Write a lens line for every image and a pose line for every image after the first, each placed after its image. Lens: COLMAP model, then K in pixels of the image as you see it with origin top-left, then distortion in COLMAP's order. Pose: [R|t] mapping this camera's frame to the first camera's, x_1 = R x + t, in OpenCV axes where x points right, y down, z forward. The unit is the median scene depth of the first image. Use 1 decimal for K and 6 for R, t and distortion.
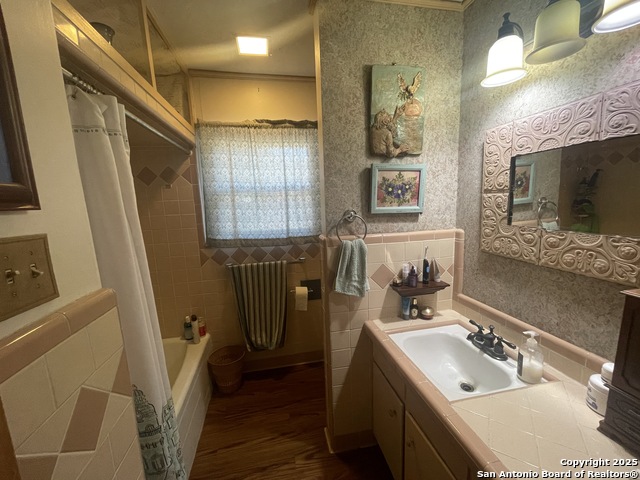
lens RADIAL K [[258.8, 0, 320.2], [0, 258.8, 240.8], [0, 0, 1]] dist [0.000224, 0.000536]
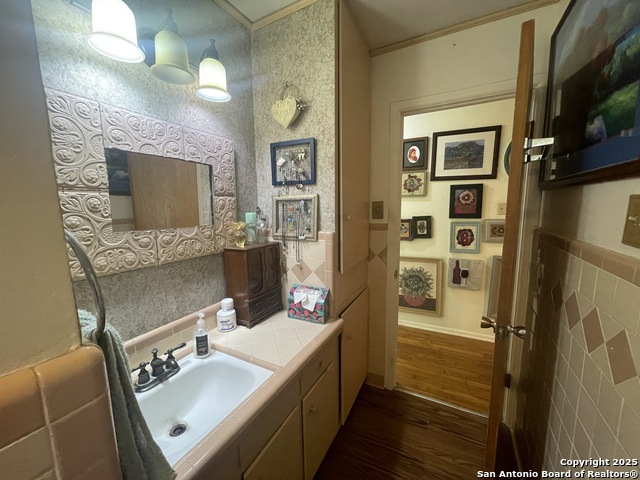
lens RADIAL K [[258.8, 0, 320.7], [0, 258.8, 238.2], [0, 0, 1]] dist [0.000224, 0.000536]
pose [[-0.769698, -0.035622, 0.637414, -0.294867], [0.137549, 0.965739, 0.220065, -0.141369], [-0.623414, 0.257059, -0.738428, 1.269127]]
